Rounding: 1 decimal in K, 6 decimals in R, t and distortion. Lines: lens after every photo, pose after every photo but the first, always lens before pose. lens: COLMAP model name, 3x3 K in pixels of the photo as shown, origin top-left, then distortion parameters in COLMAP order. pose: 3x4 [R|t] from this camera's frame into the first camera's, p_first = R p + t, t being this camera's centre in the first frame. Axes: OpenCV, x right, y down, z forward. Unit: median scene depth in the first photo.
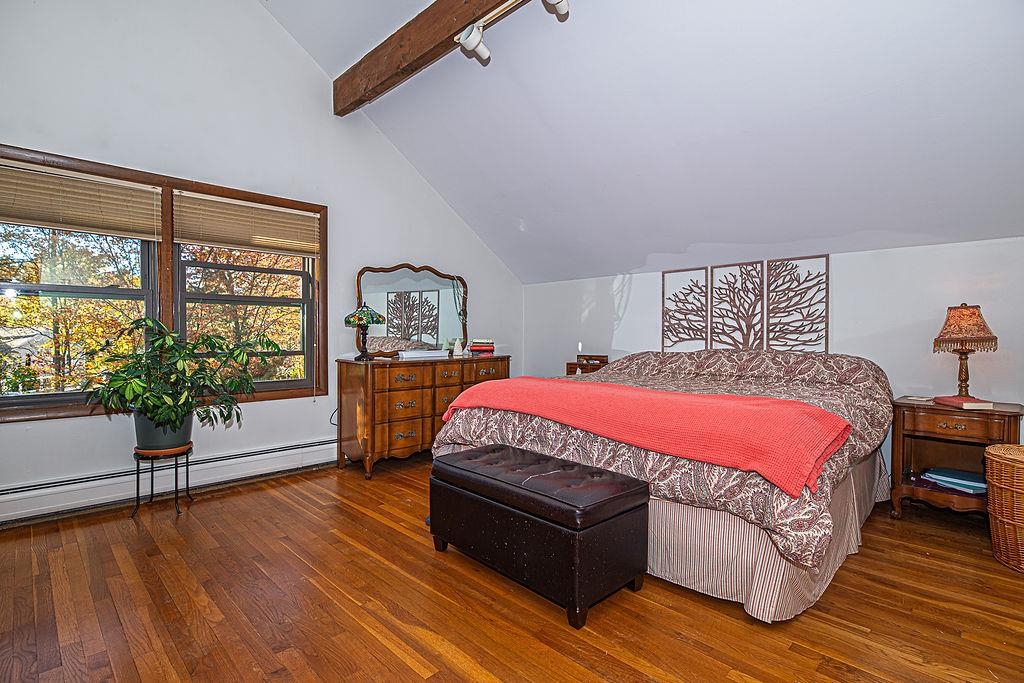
lens RADIAL K [[498.1, 0, 515.6], [0, 498.1, 343.7], [0, 0, 1]] dist [0.001853, 0.000157]
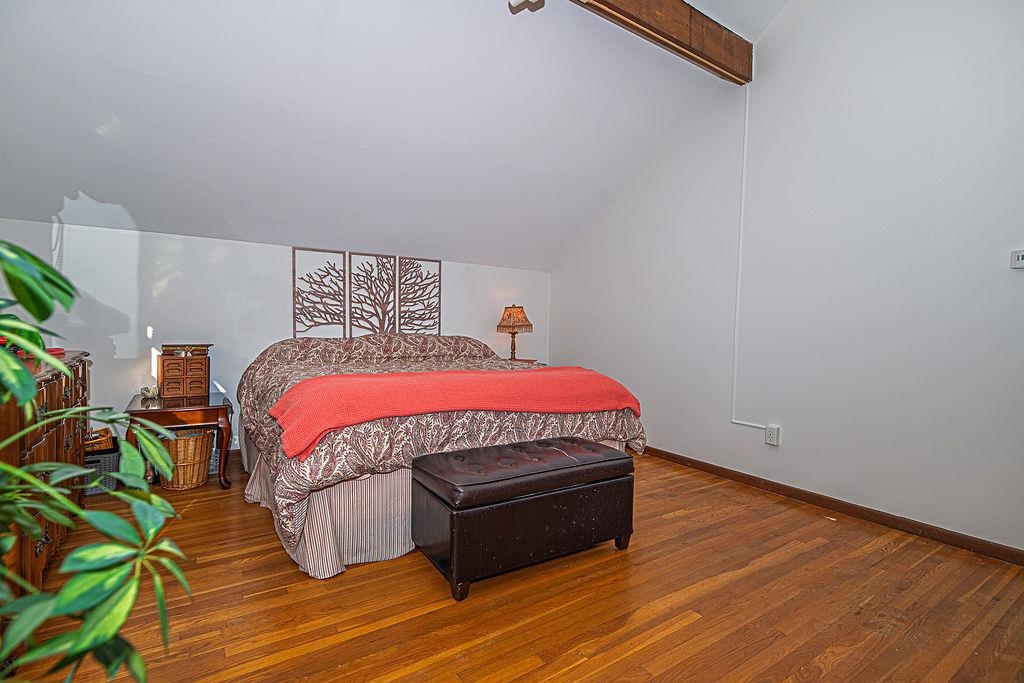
lens RADIAL K [[498.1, 0, 518.0], [0, 498.1, 343.1], [0, 0, 1]] dist [0.001853, 0.000157]
pose [[0.177728, -0.037430, 0.983368, -0.586257], [-0.004995, 0.999229, 0.038937, -0.011853], [-0.984067, -0.011832, 0.177404, 0.511070]]
